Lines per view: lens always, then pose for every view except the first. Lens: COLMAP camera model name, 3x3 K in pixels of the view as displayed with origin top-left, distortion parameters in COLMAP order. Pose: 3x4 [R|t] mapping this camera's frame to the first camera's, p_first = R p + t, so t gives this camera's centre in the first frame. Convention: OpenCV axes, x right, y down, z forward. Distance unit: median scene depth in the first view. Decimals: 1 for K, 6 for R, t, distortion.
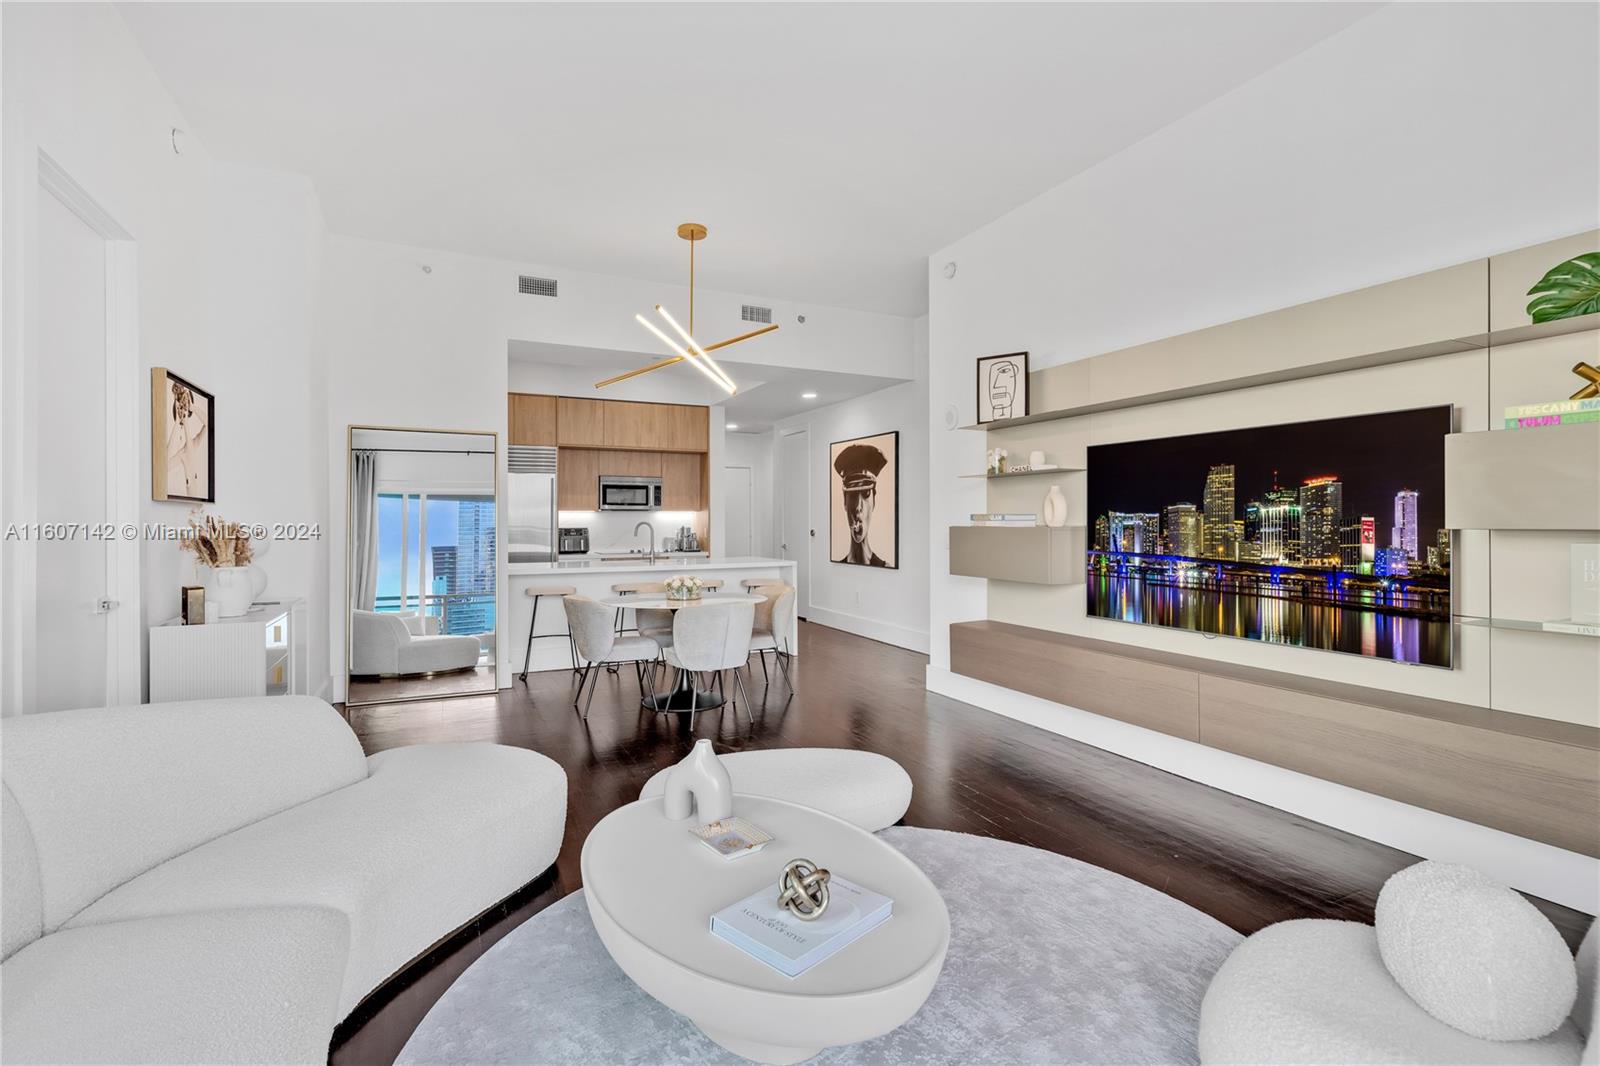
lens RADIAL K [[751.3, 0, 806.1], [0, 751.3, 527.9], [0, 0, 1]] dist [-0.006857, 0.003178]
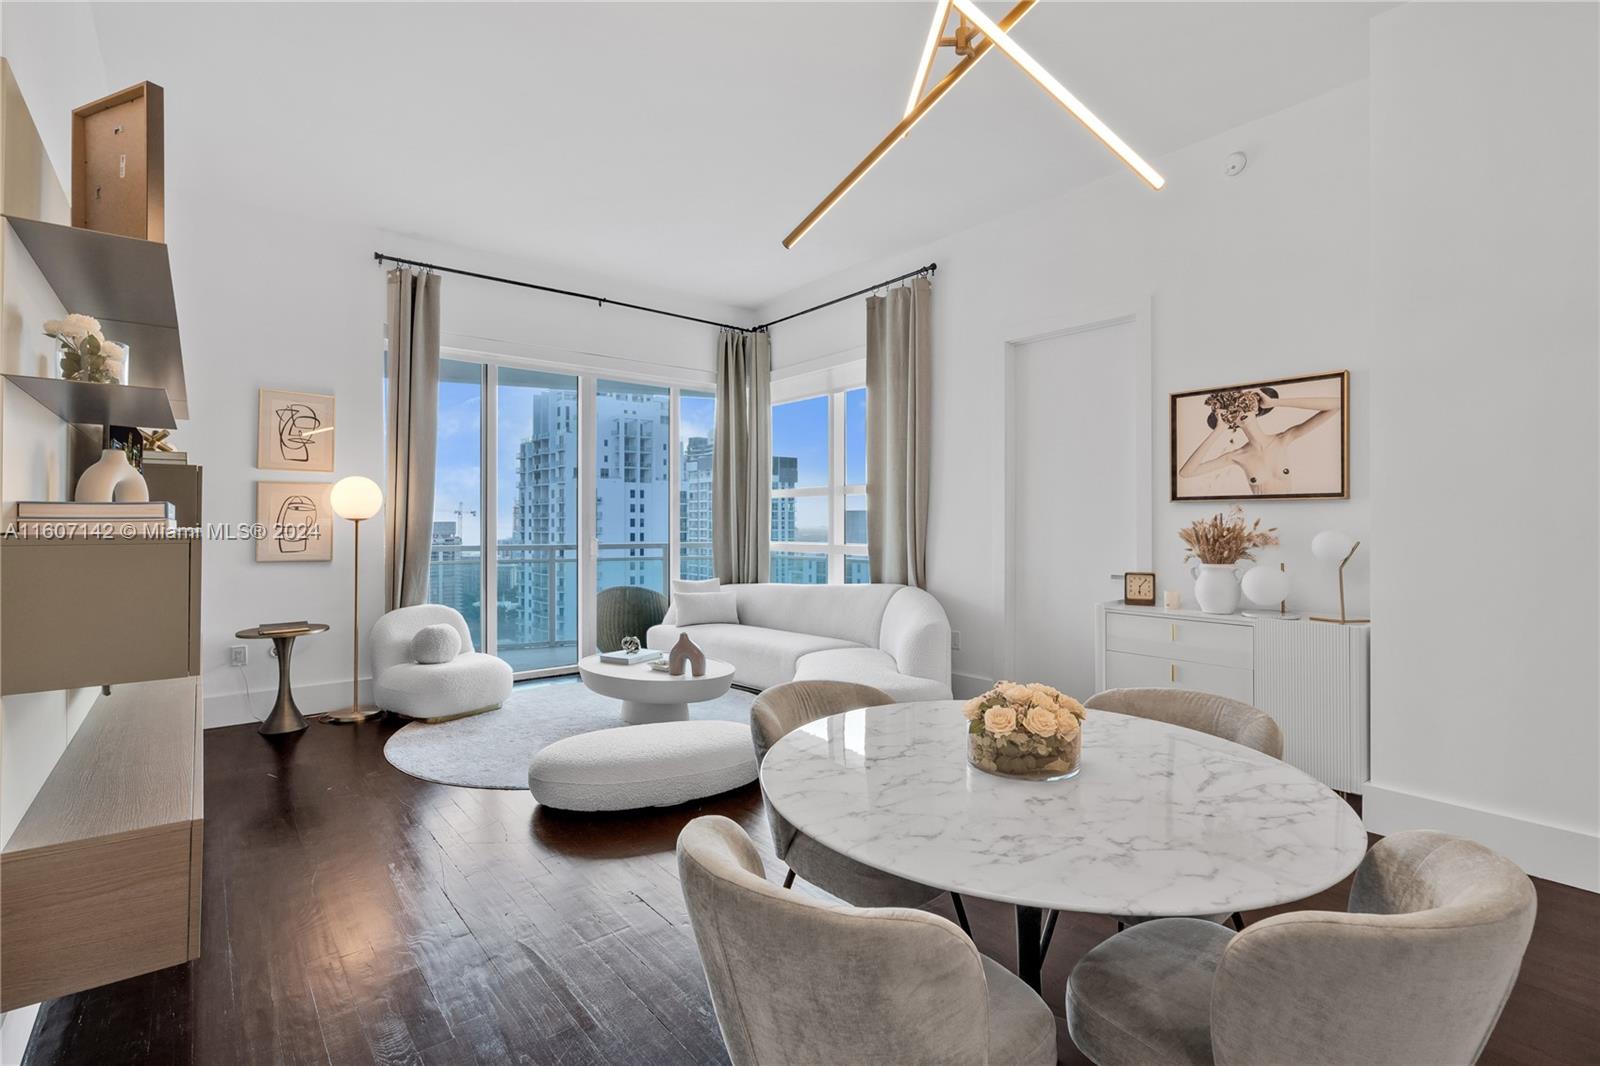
lens RADIAL K [[751.3, 0, 808.6], [0, 751.3, 520.6], [0, 0, 1]] dist [-0.006857, 0.003178]
pose [[-0.973997, 0.002639, -0.226546, -0.001067], [0.001286, 0.999980, 0.006123, -0.006343], [0.226558, 0.005672, -0.973981, 0.847795]]
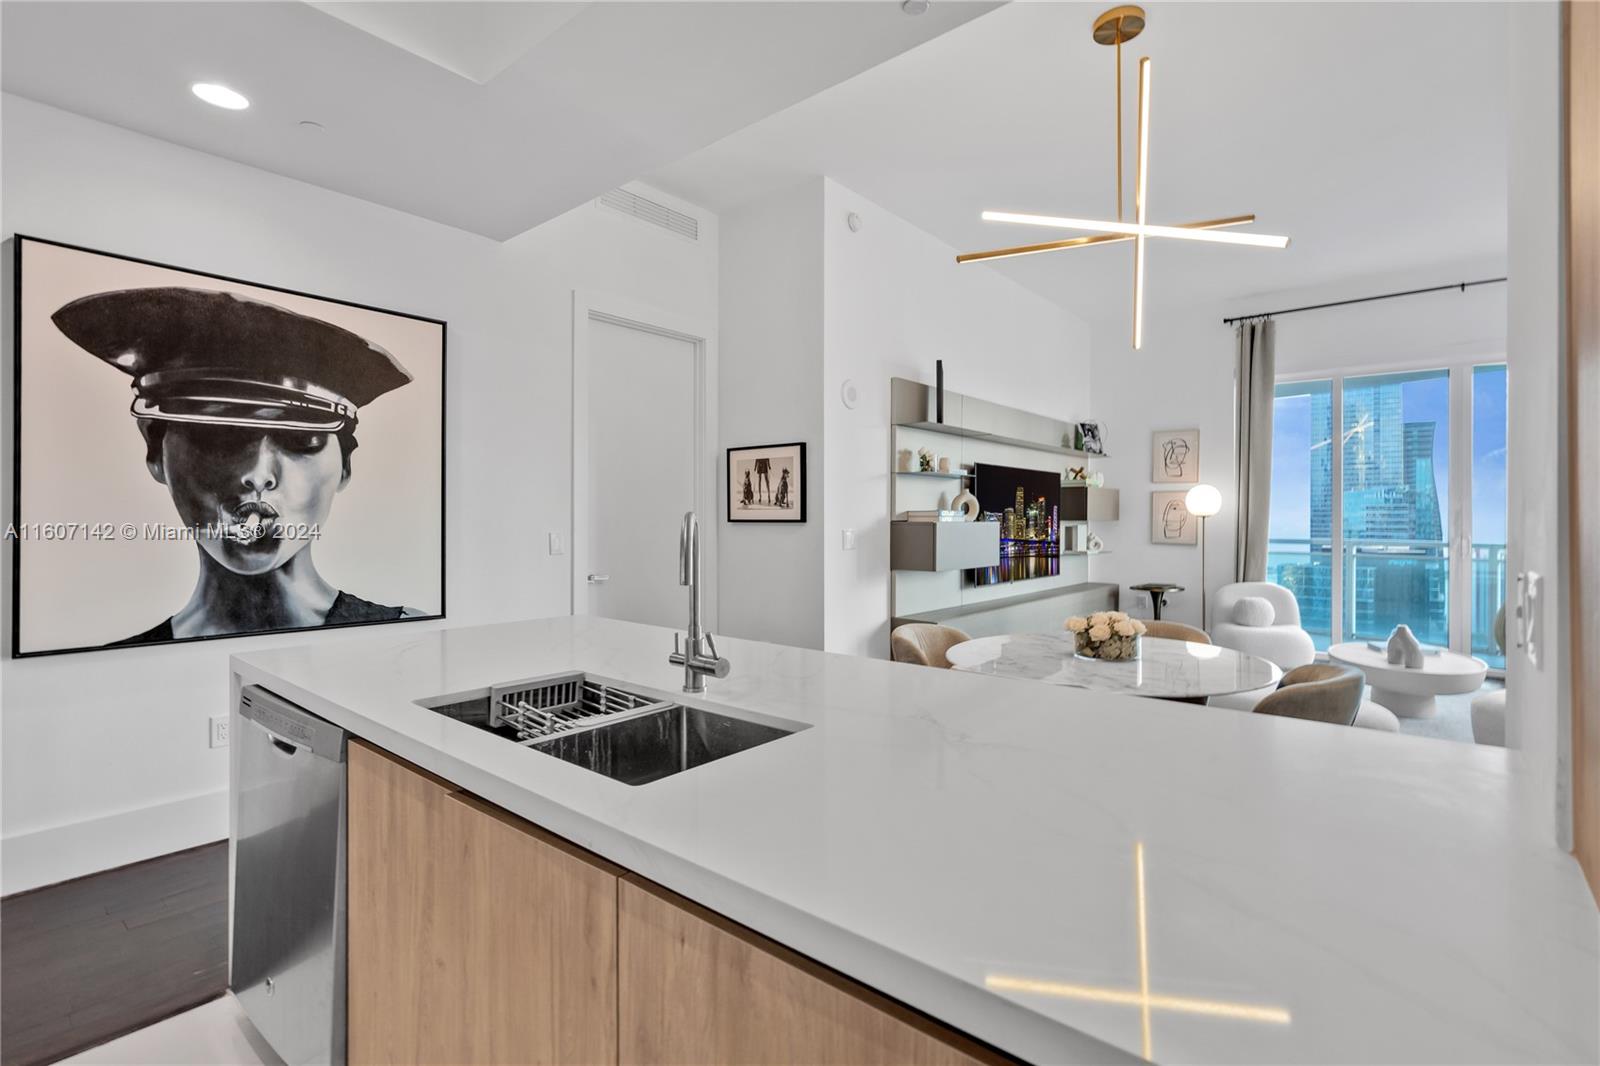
lens RADIAL K [[751.3, 0, 794.2], [0, 751.3, 521.2], [0, 0, 1]] dist [-0.006857, 0.003178]
pose [[-0.400812, -0.003085, 0.916155, -0.376037], [0.006480, 0.999960, 0.006201, -0.006277], [-0.916137, 0.008422, -0.400776, 0.942009]]
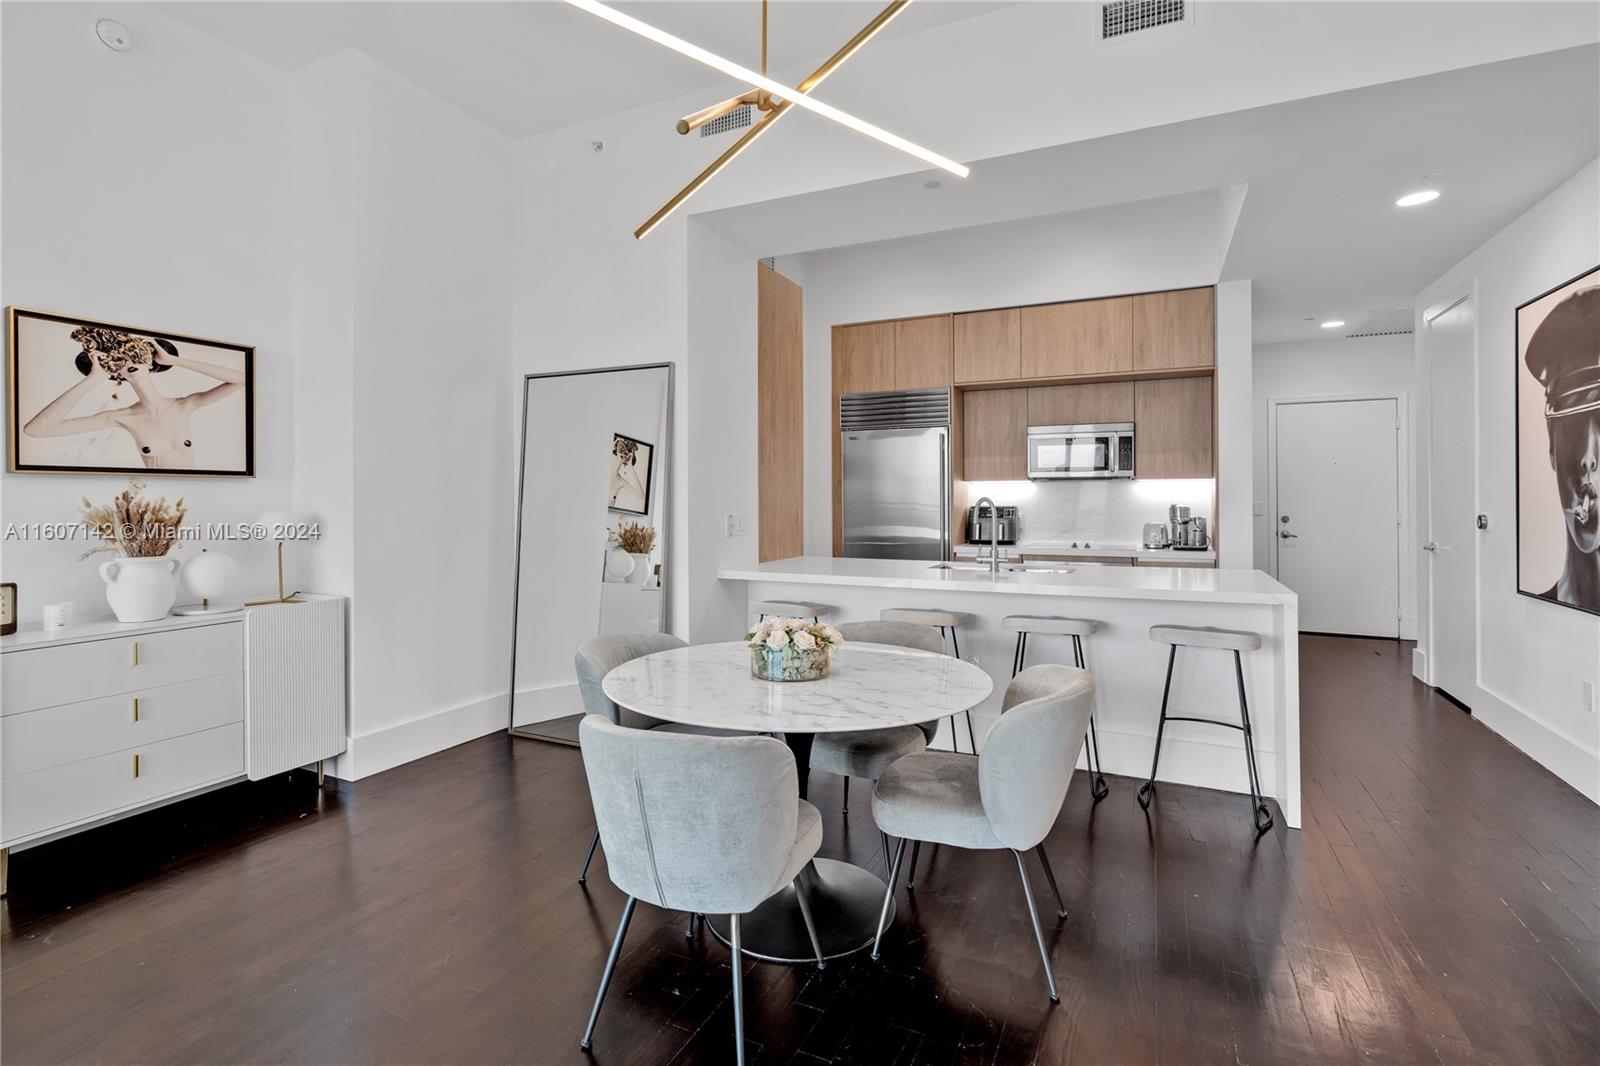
lens RADIAL K [[751.3, 0, 800.3], [0, 751.3, 499.2], [0, 0, 1]] dist [-0.006857, 0.003178]
pose [[0.624885, 0.001590, -0.780715, 0.120279], [-0.004870, 0.999986, -0.001862, -0.004527], [0.780701, 0.004965, 0.624885, 0.481552]]
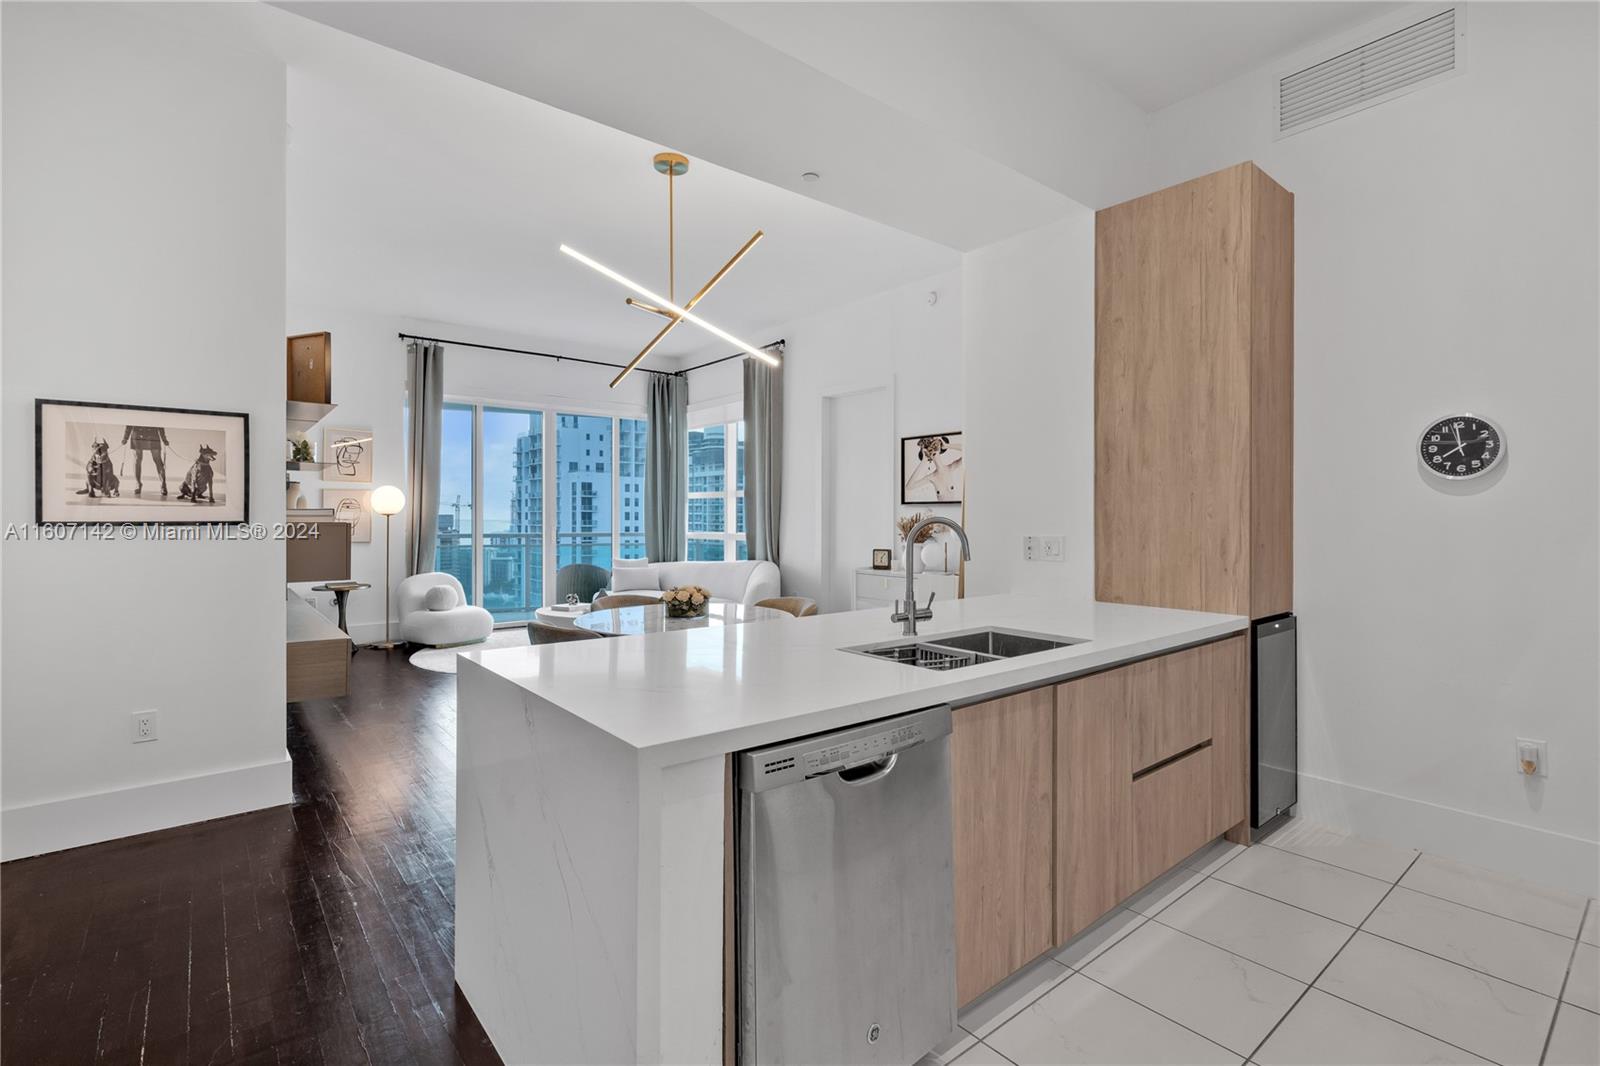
lens RADIAL K [[751.3, 0, 809.4], [0, 751.3, 520.2], [0, 0, 1]] dist [-0.006857, 0.003178]
pose [[-0.973272, 0.001733, -0.229649, -0.069765], [-0.001468, 0.999904, 0.013765, -0.010215], [0.229651, 0.013734, -0.973176, 1.172842]]
